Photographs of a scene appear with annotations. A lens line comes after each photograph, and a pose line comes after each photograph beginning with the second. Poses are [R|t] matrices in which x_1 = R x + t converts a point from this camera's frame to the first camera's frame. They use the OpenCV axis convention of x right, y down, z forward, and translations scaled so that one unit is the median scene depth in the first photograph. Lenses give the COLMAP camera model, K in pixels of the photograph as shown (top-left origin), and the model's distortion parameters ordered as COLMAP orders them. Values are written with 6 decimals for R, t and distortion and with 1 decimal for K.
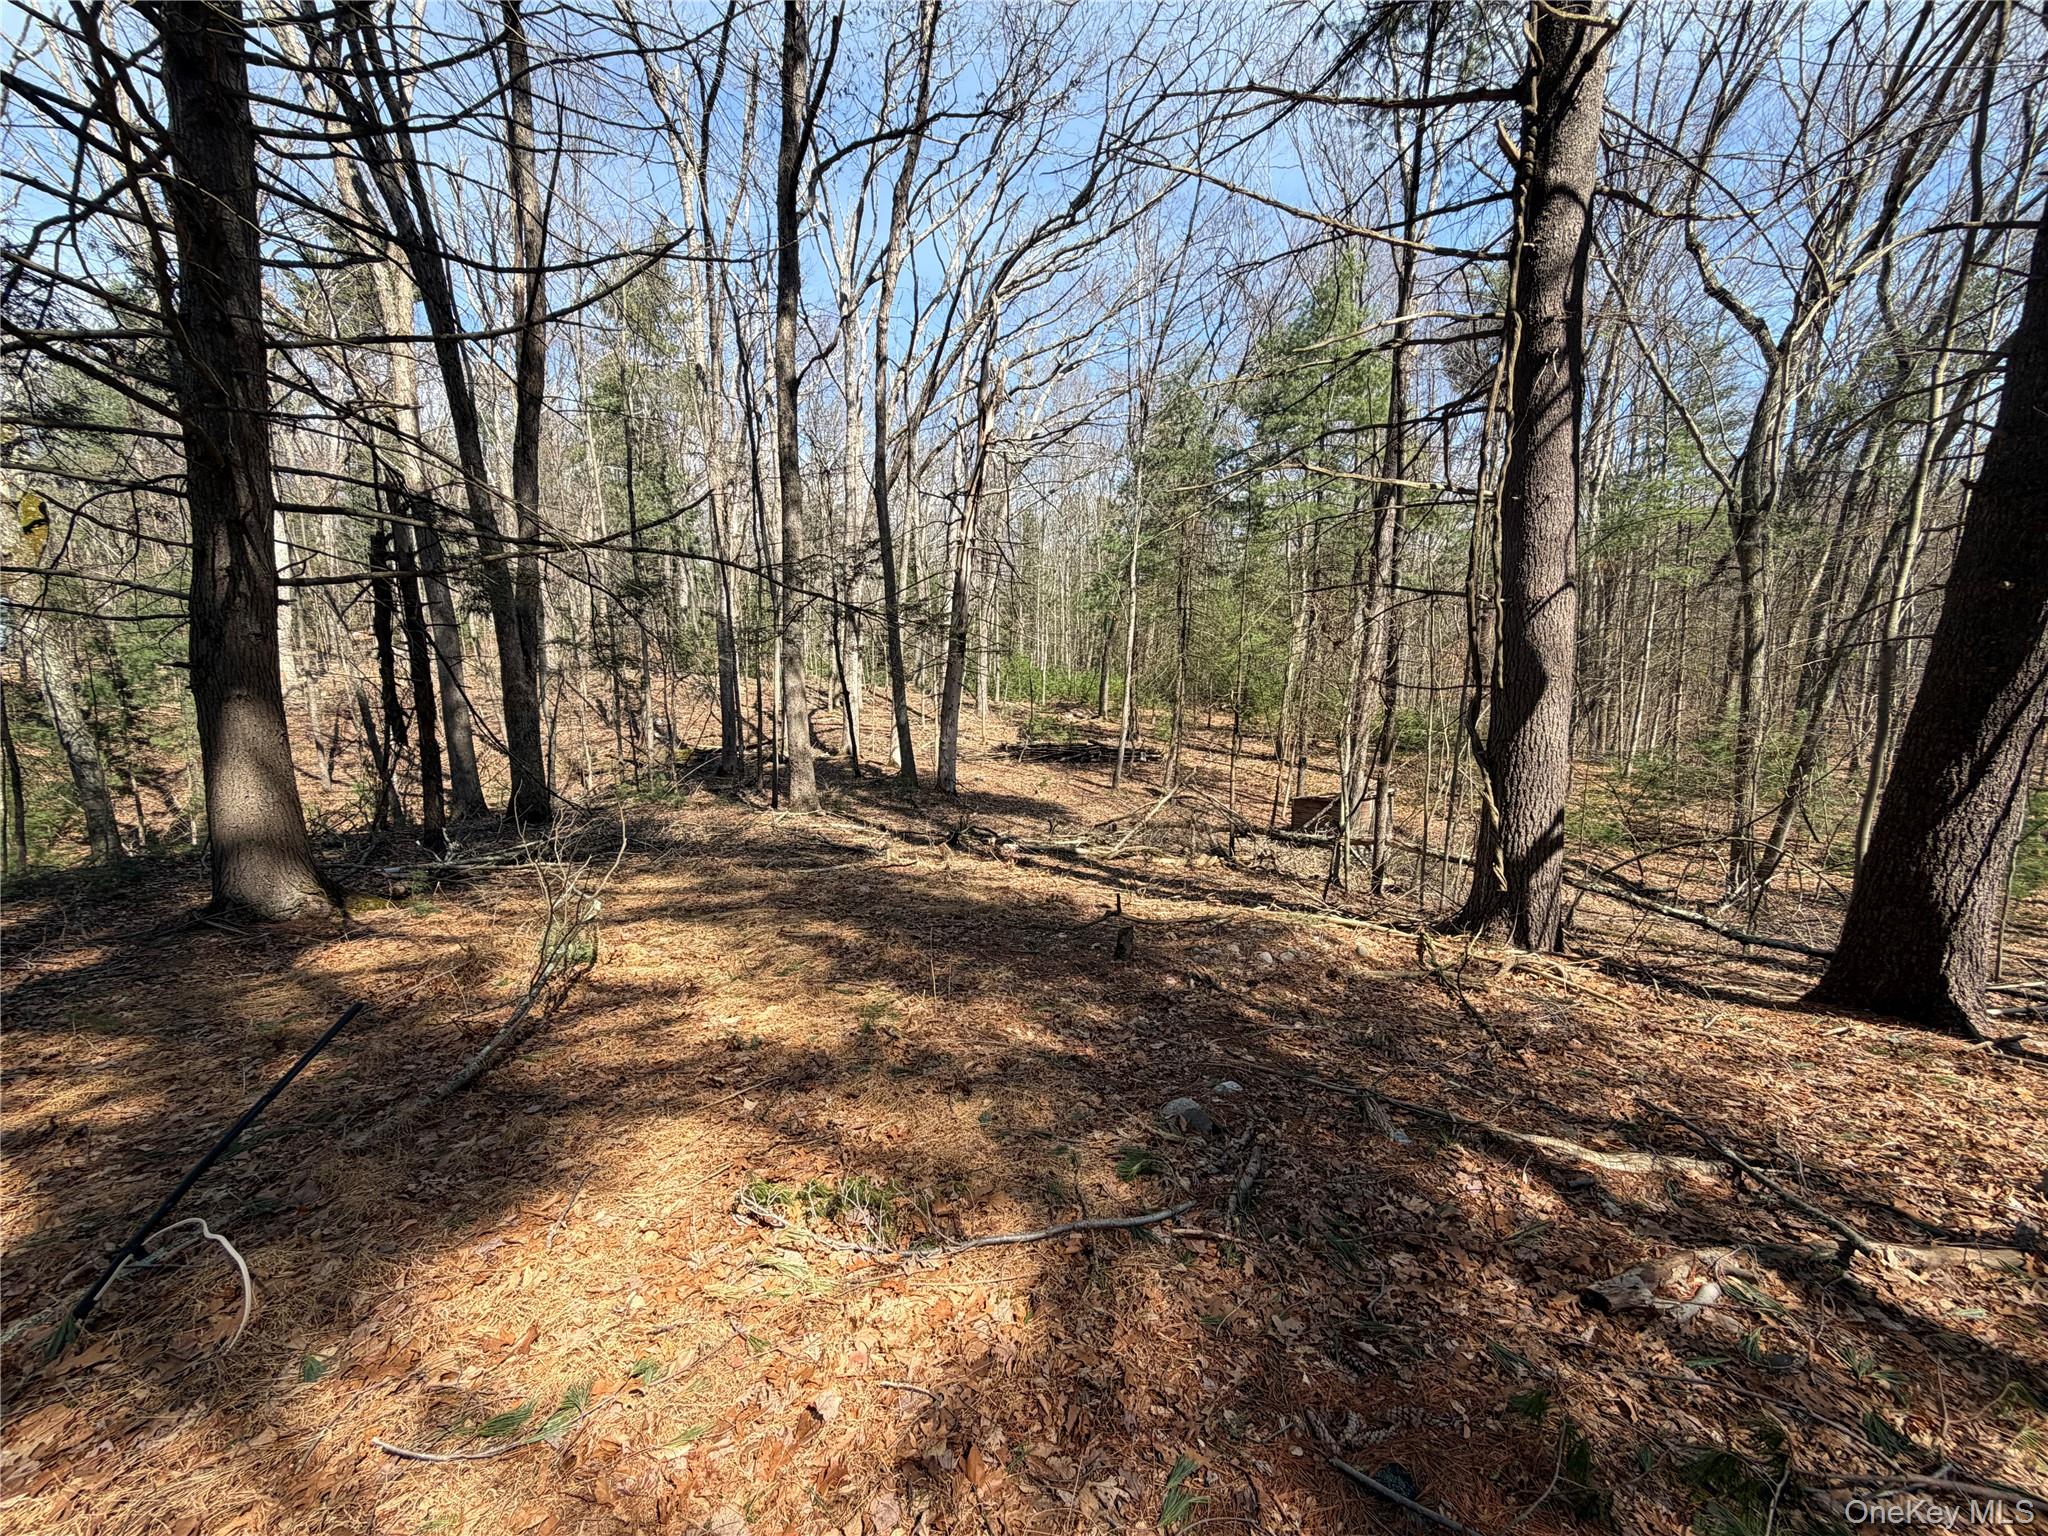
lens RADIAL K [[822.2, 0, 1013.9], [0, 822.2, 768.1], [0, 0, 1]] dist [0.000490, -0.000278]
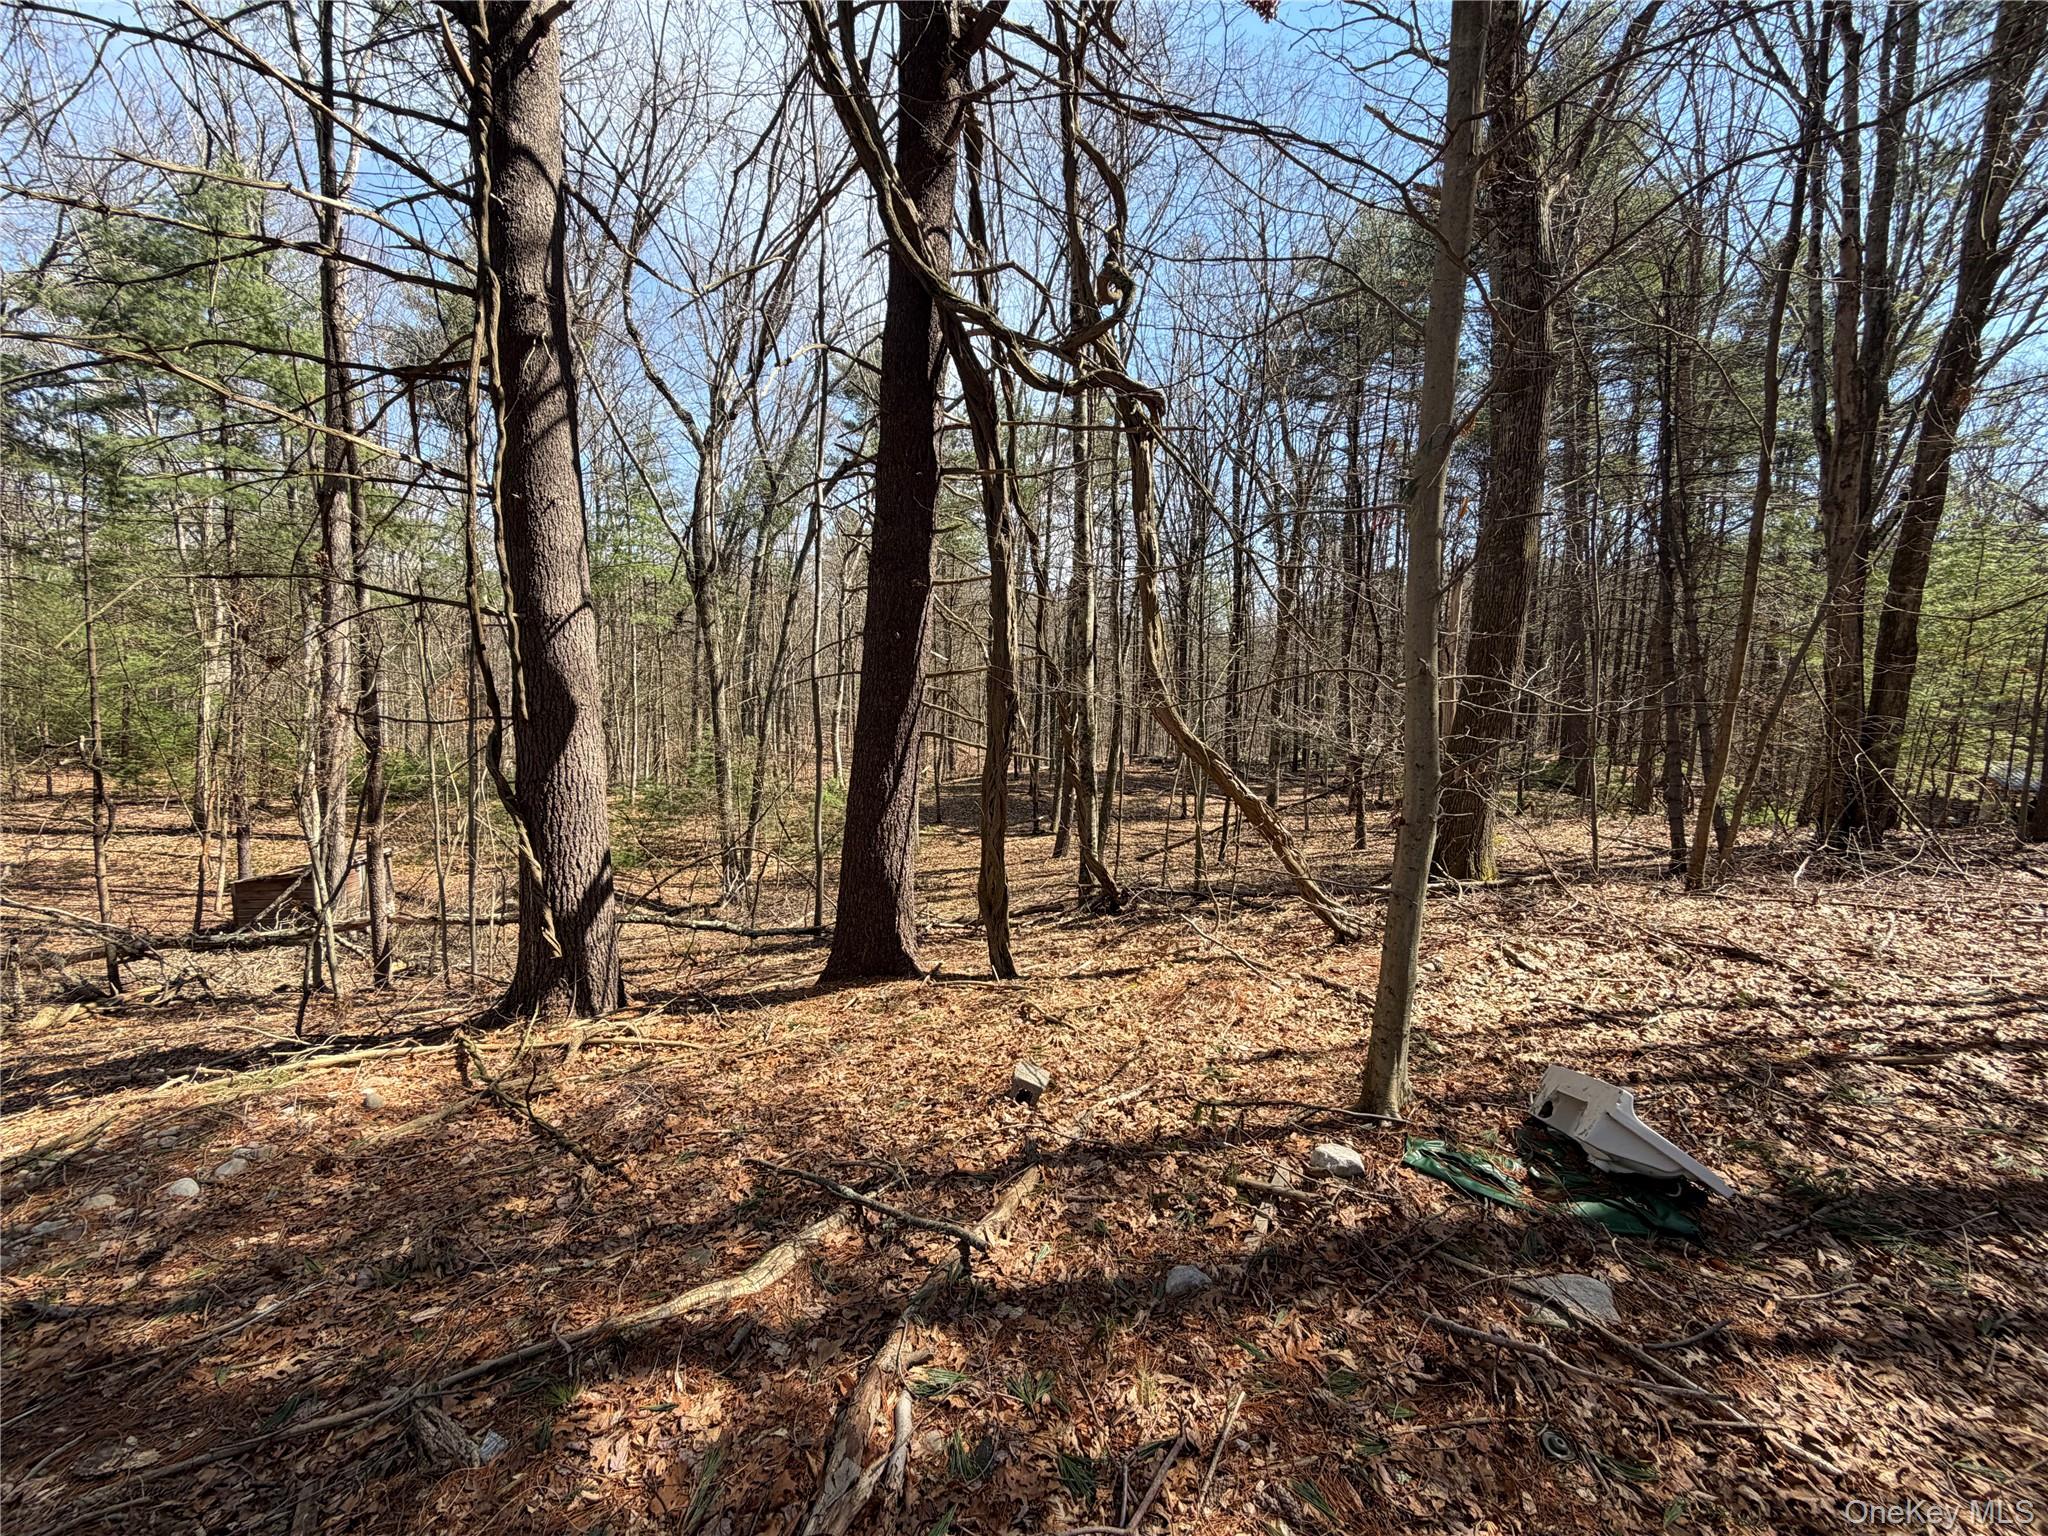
lens RADIAL K [[820.2, 0, 1024.0], [0, 820.2, 768.0], [0, 0, 1]] dist [0.000866, -0.000446]
pose [[0.452699, -0.068742, 0.889009, 0.072117], [0.108790, 0.993833, 0.021450, -0.010011], [-0.885002, 0.087005, 0.457386, 0.165517]]
